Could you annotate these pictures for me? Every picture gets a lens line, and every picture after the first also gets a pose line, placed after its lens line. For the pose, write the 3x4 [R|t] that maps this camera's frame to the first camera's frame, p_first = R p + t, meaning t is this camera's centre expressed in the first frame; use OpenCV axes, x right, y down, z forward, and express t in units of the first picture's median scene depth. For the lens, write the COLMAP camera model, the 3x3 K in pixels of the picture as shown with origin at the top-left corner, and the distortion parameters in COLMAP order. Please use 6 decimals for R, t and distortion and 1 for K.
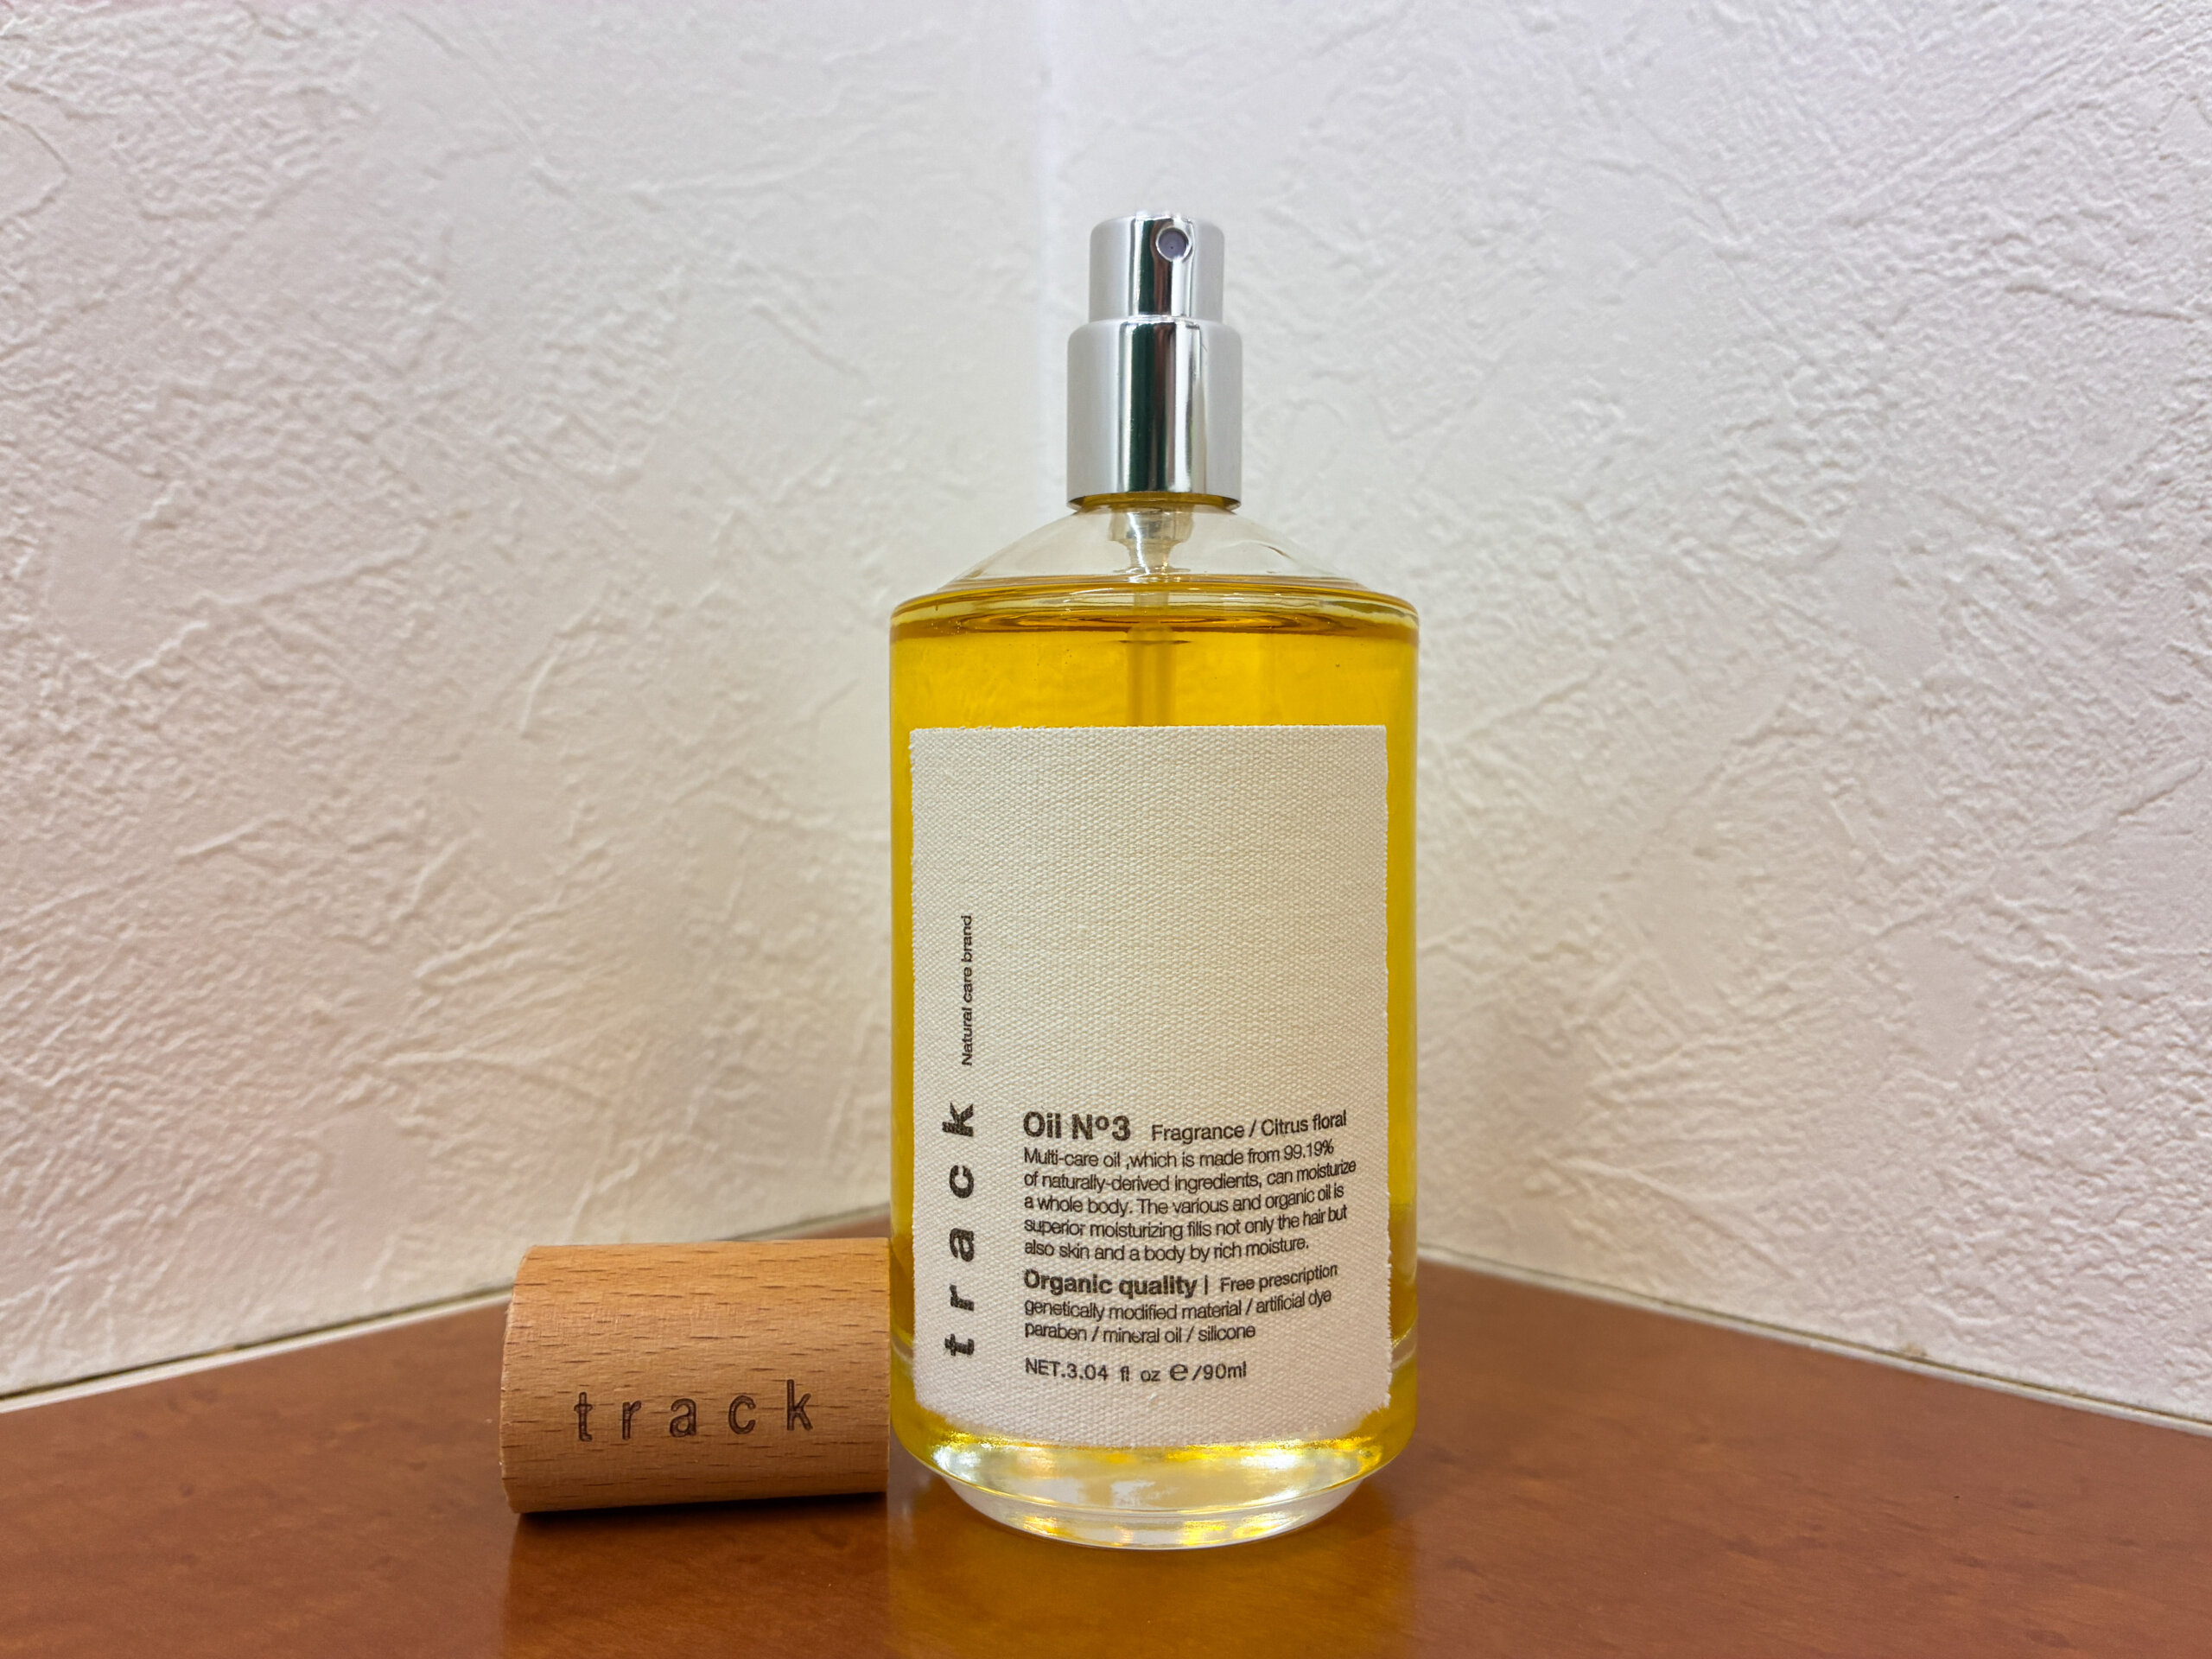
lens RADIAL K [[1763.7, 0, 1110.4], [0, 1763.7, 807.3], [0, 0, 1]] dist [0.031720, -0.053182]
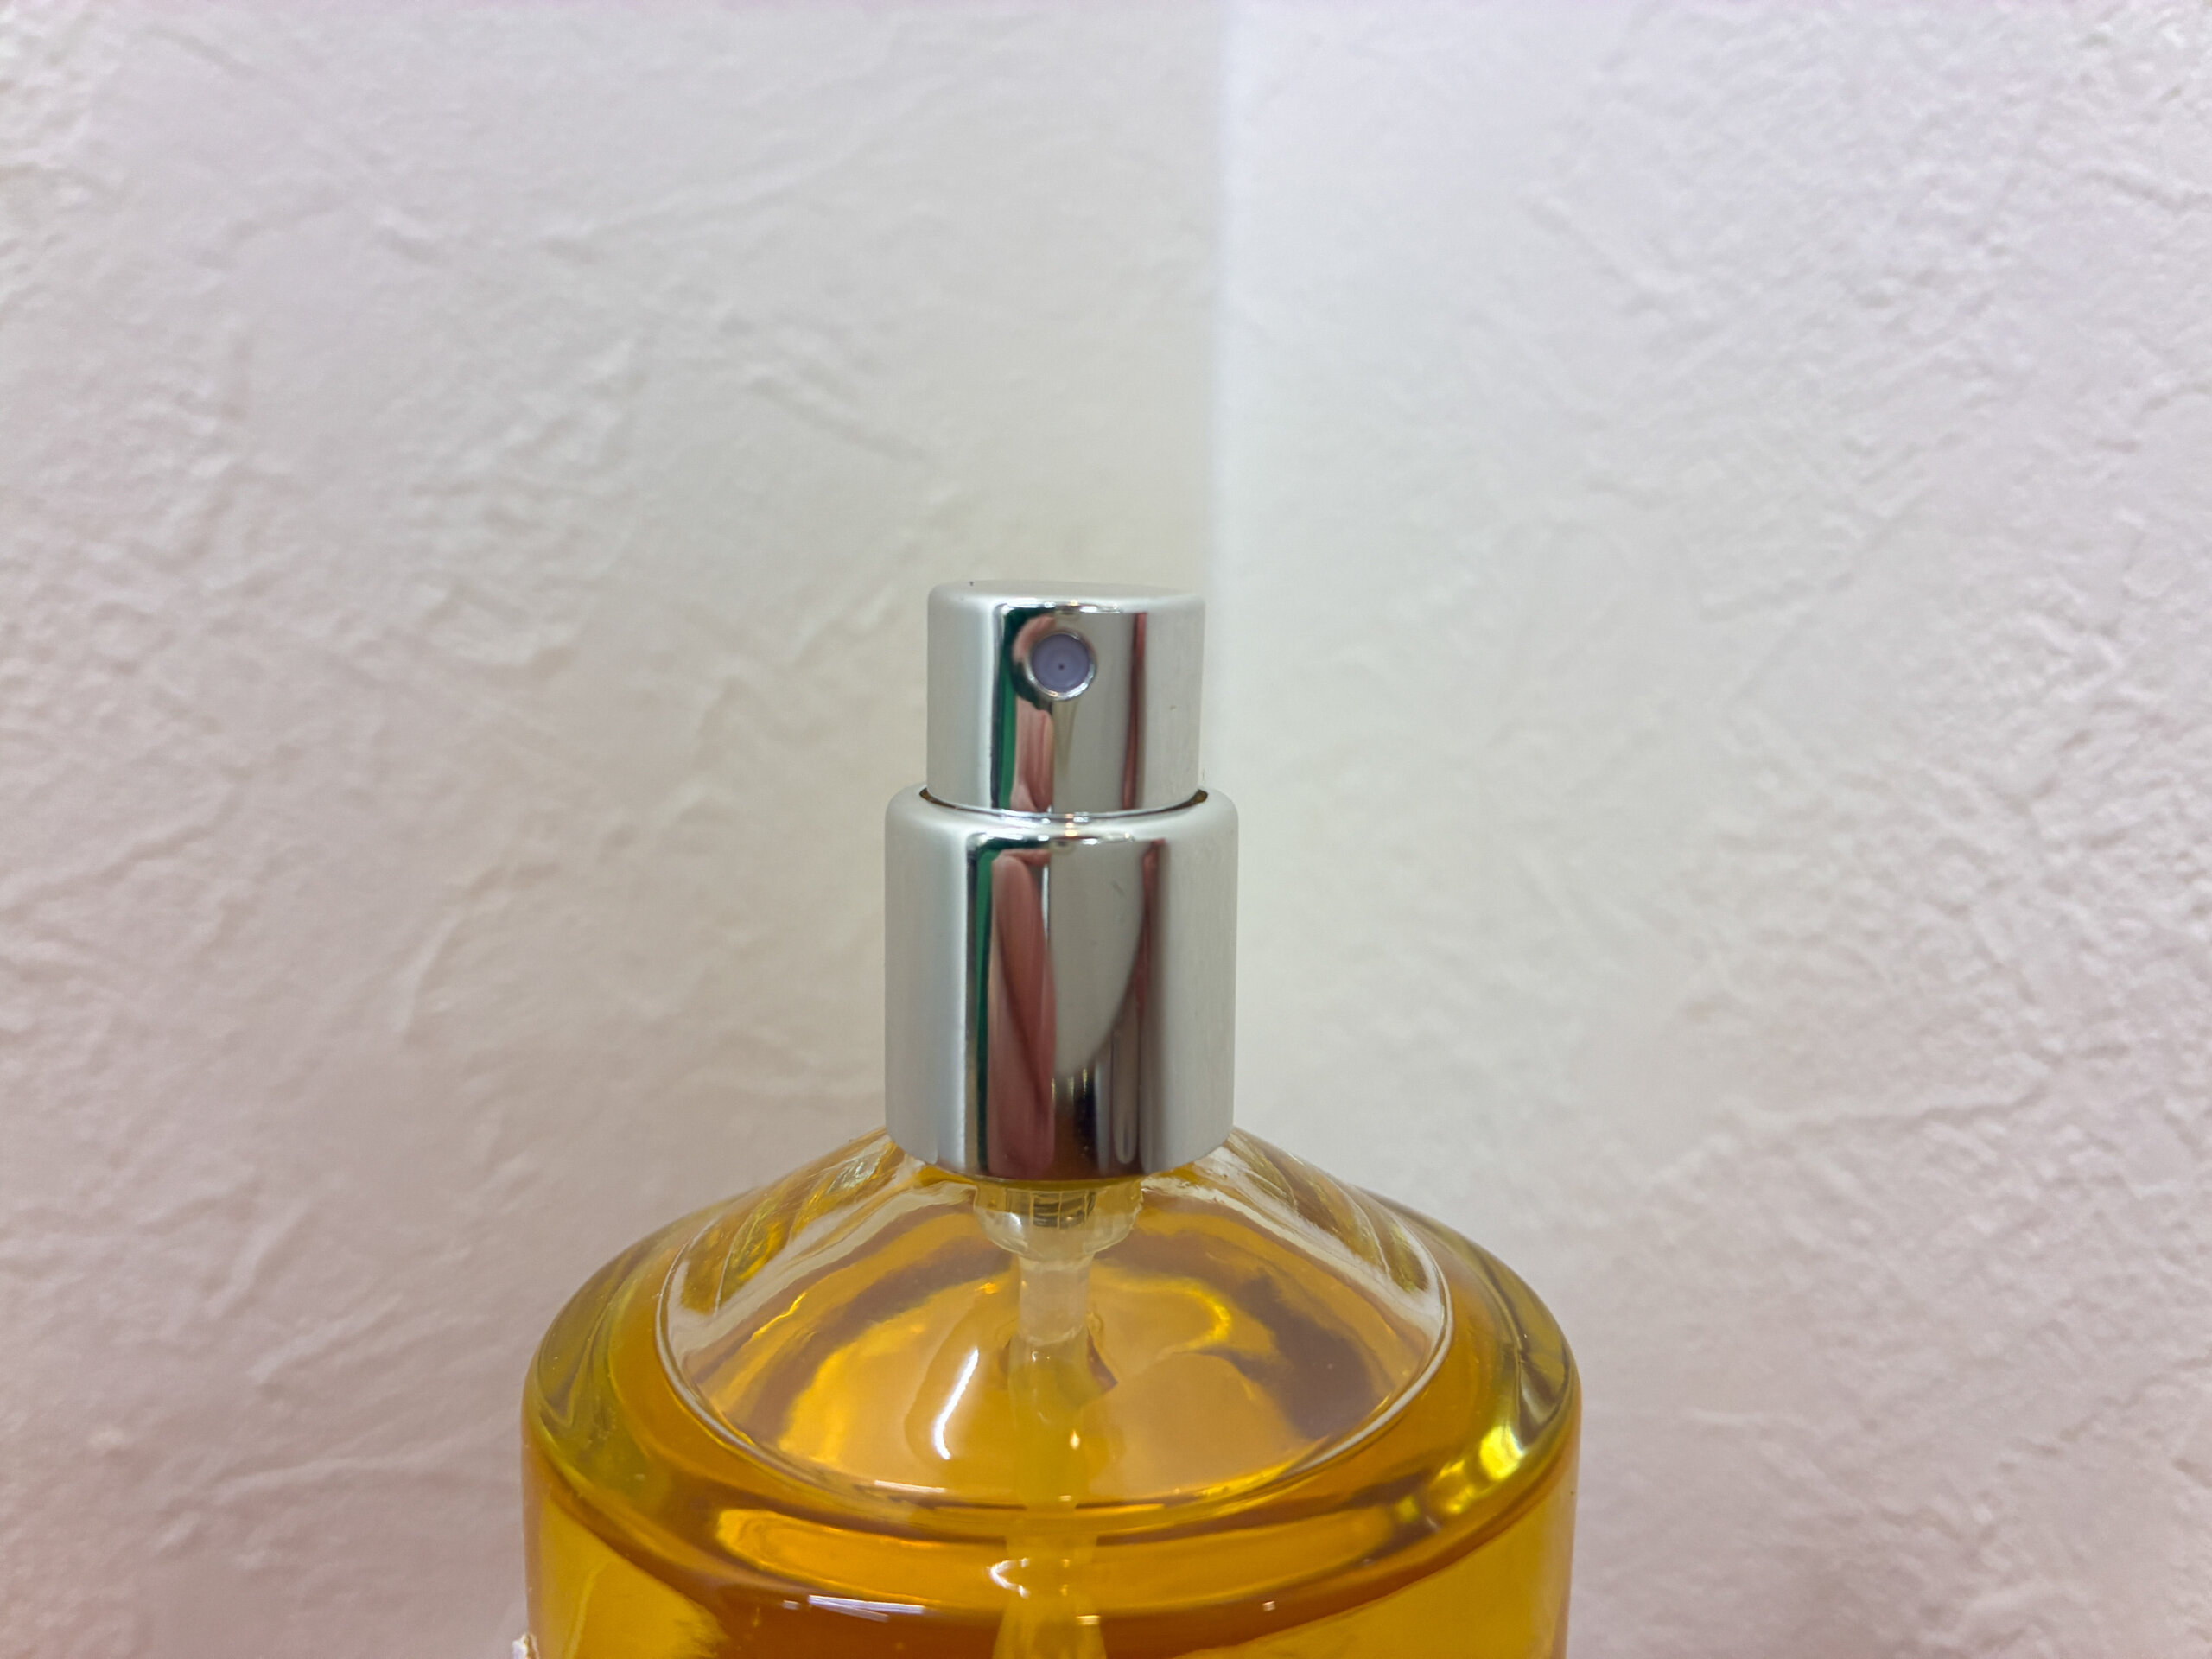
lens RADIAL K [[1763.7, 0, 1110.4], [0, 1763.7, 807.3], [0, 0, 1]] dist [0.031720, -0.053182]
pose [[0.972794, 0.047132, -0.226825, 0.125208], [-0.015271, 0.990003, 0.140218, -0.276558], [0.231166, -0.132940, 0.963789, 0.439921]]
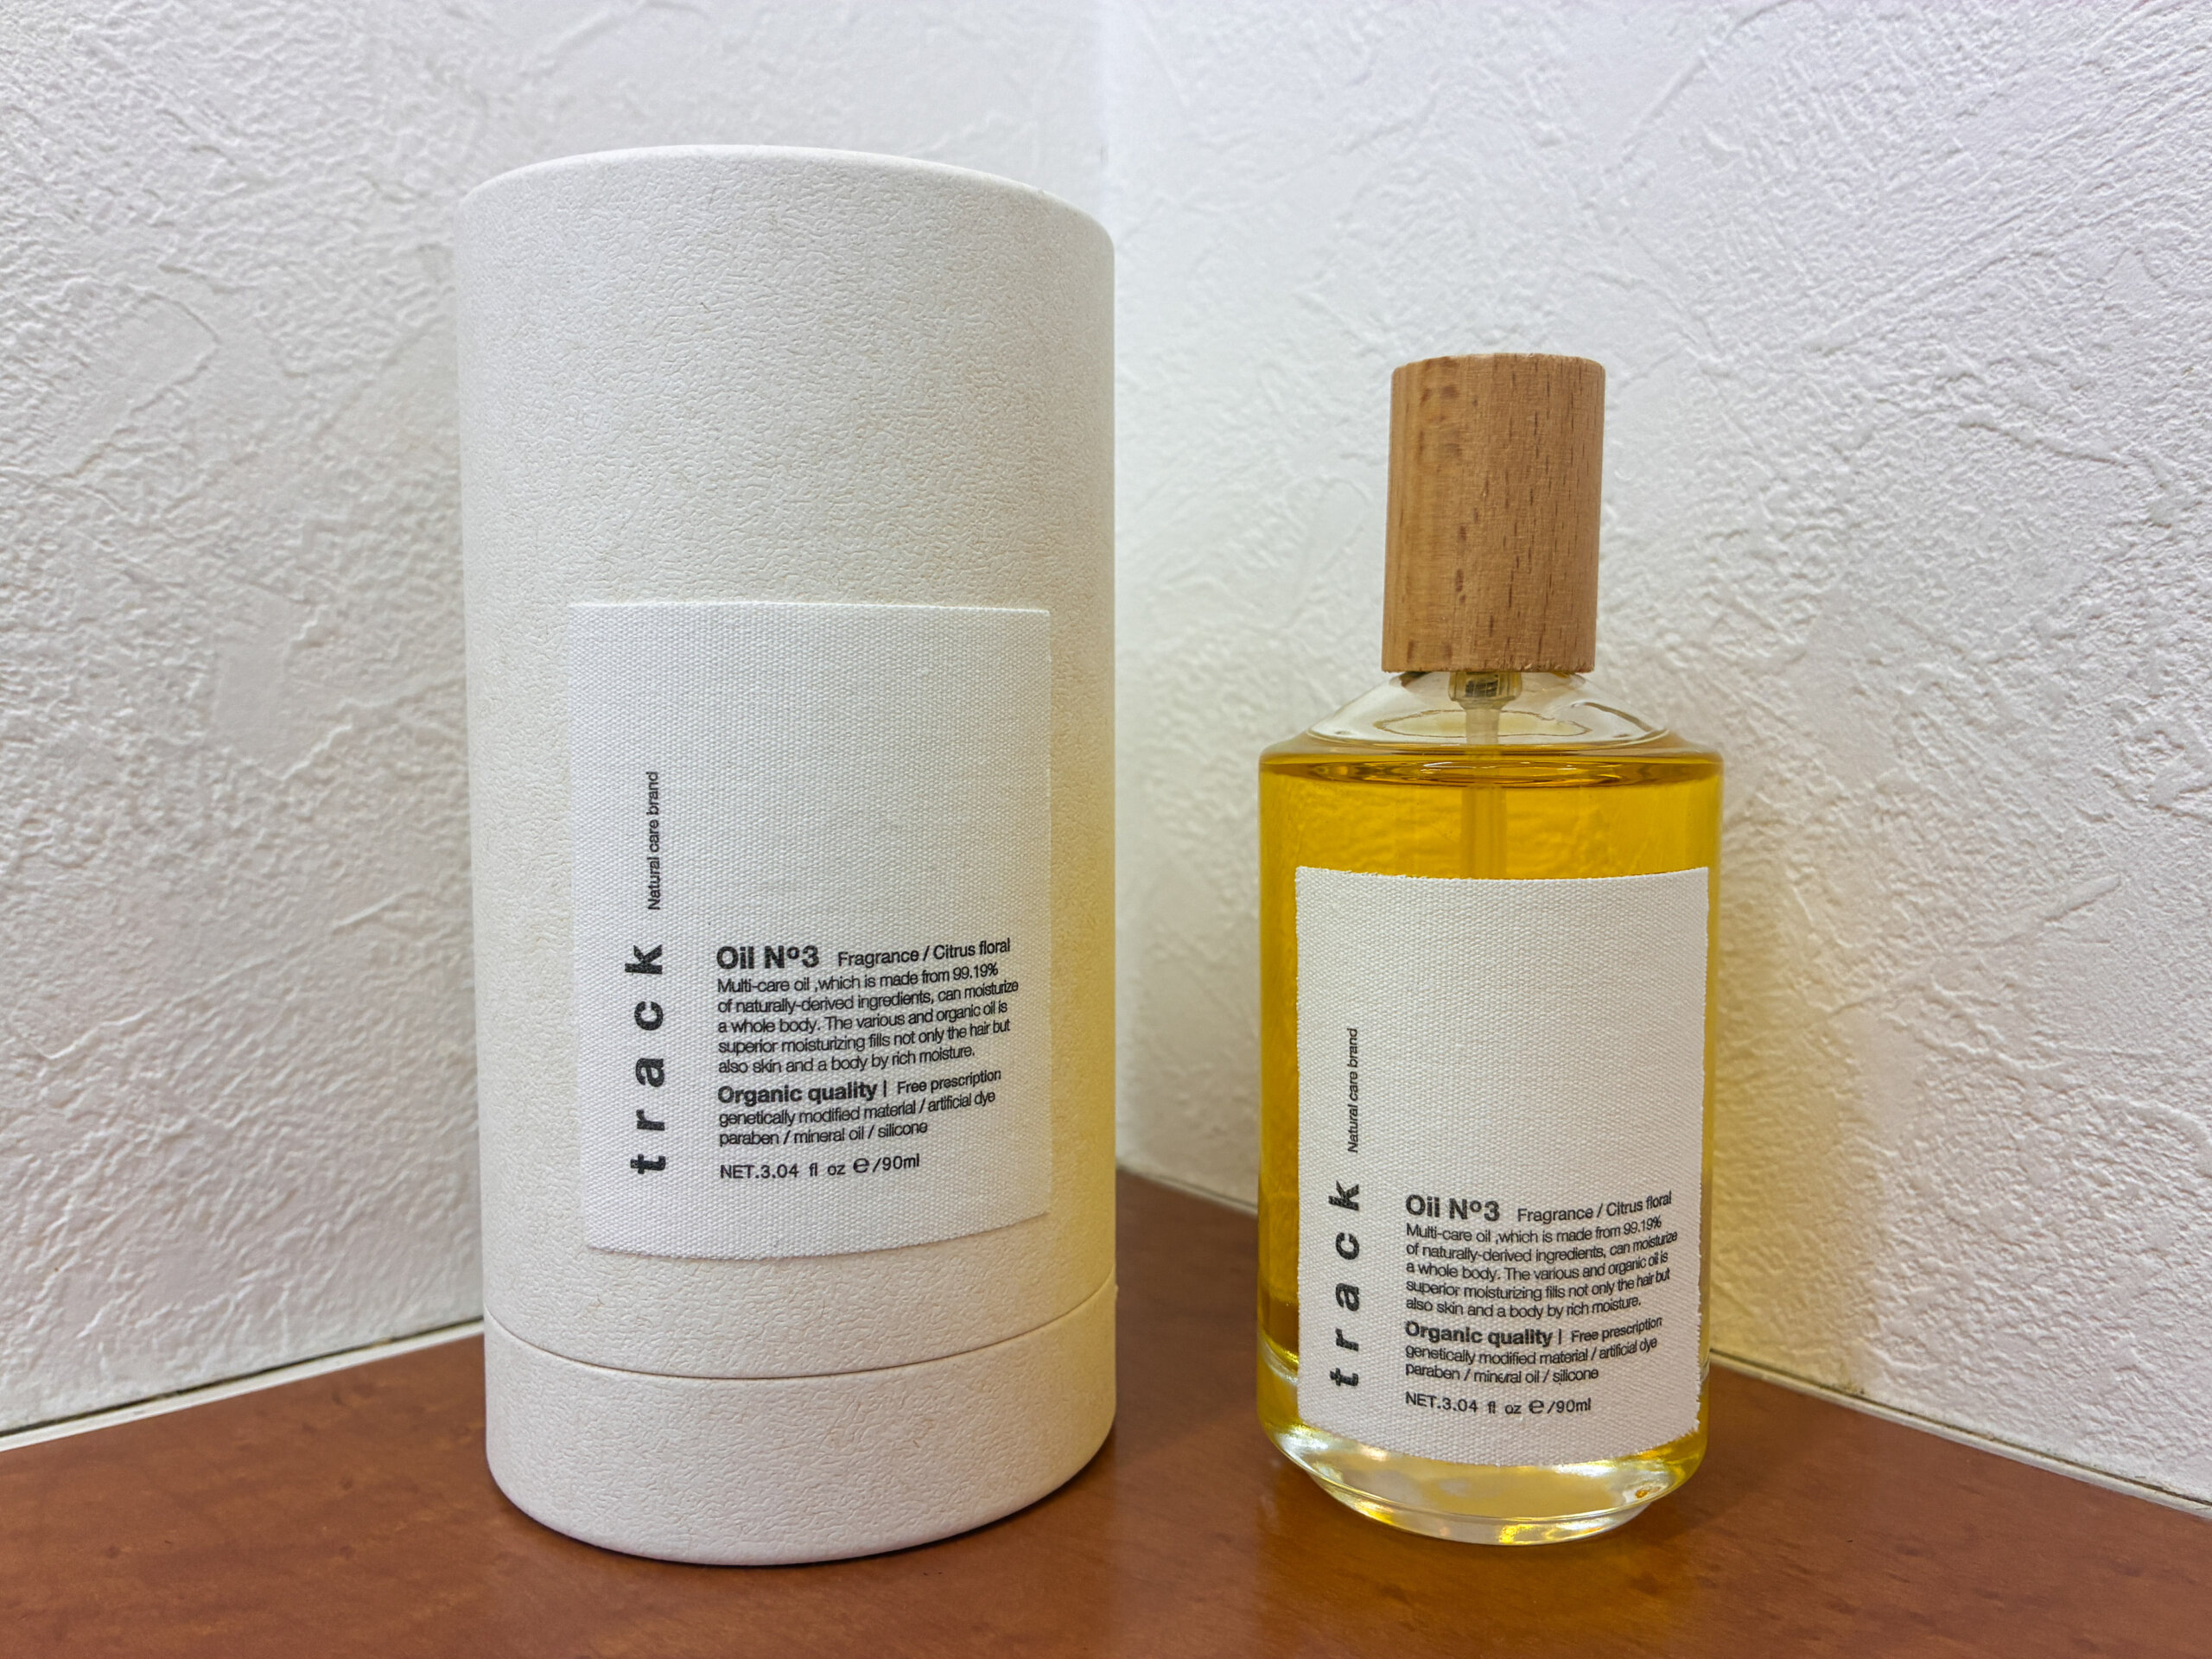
lens RADIAL K [[1744.5, 0, 1109.7], [0, 1744.5, 811.7], [0, 0, 1]] dist [0.032404, -0.044138]
pose [[0.997027, 0.003871, -0.076953, 0.072526], [0.000664, 0.998268, 0.058824, -0.116105], [0.077047, -0.058700, 0.995298, -0.104089]]
